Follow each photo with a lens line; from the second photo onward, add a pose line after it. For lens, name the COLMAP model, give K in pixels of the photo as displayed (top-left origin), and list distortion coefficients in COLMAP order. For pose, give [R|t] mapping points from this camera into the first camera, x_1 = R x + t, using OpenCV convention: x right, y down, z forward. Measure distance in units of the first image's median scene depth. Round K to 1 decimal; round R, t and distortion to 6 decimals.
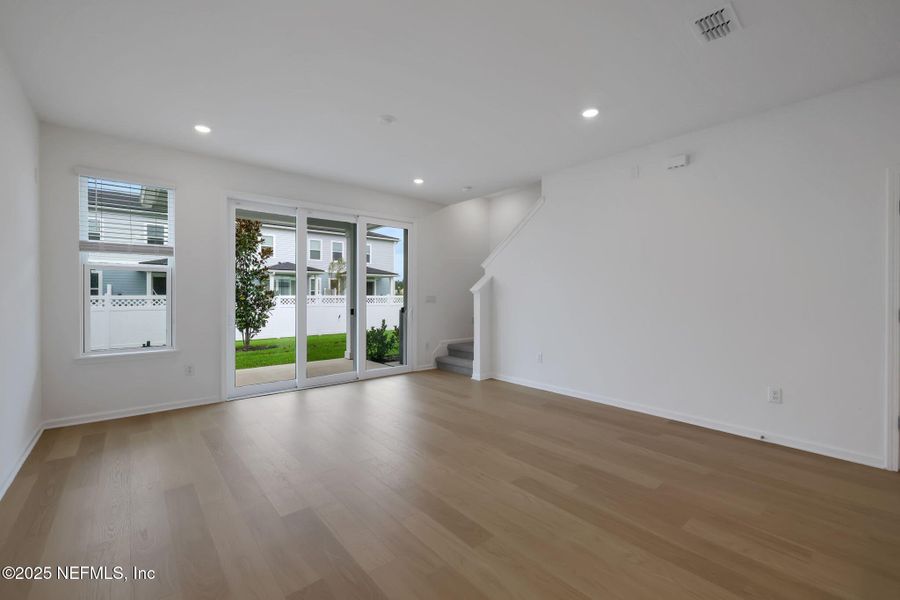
lens RADIAL K [[380.9, 0, 449.9], [0, 380.9, 298.7], [0, 0, 1]] dist [0.003514, -0.000324]
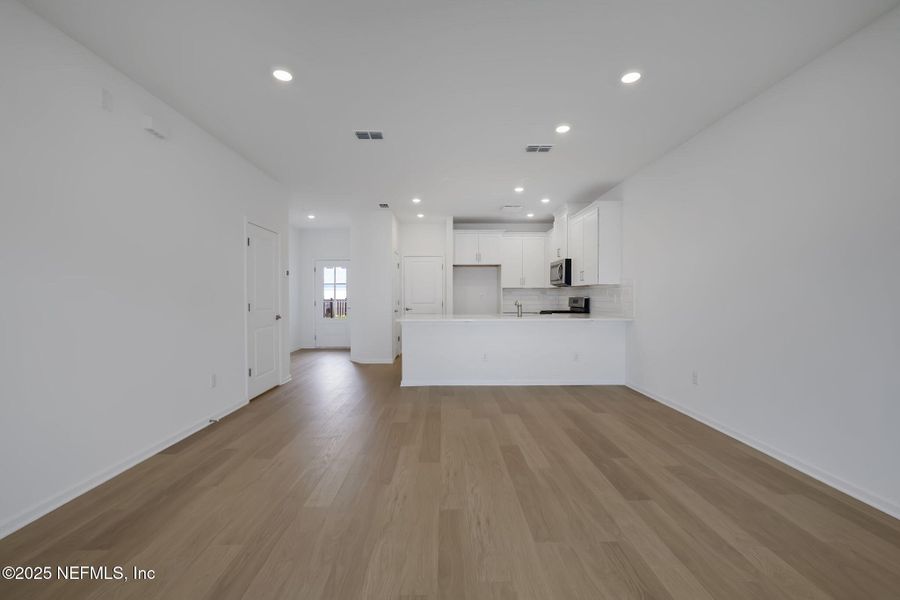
lens RADIAL K [[380.9, 0, 447.8], [0, 380.9, 299.9], [0, 0, 1]] dist [0.003514, -0.000324]
pose [[-0.768474, -0.009375, 0.639812, -0.241485], [0.006141, 0.999739, 0.022024, -0.008035], [-0.639851, 0.020854, -0.768216, 0.774987]]
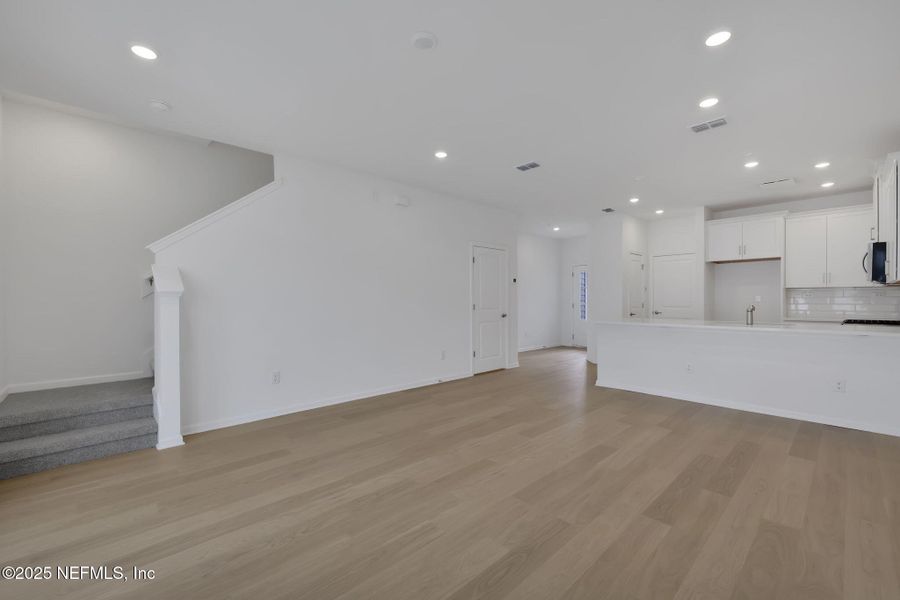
lens RADIAL K [[380.9, 0, 447.6], [0, 380.9, 299.7], [0, 0, 1]] dist [0.003514, -0.000324]
pose [[-0.041465, -0.005959, 0.999122, -0.492066], [0.014292, 0.999876, 0.006557, -0.007213], [-0.999038, 0.014551, -0.041375, 0.567164]]
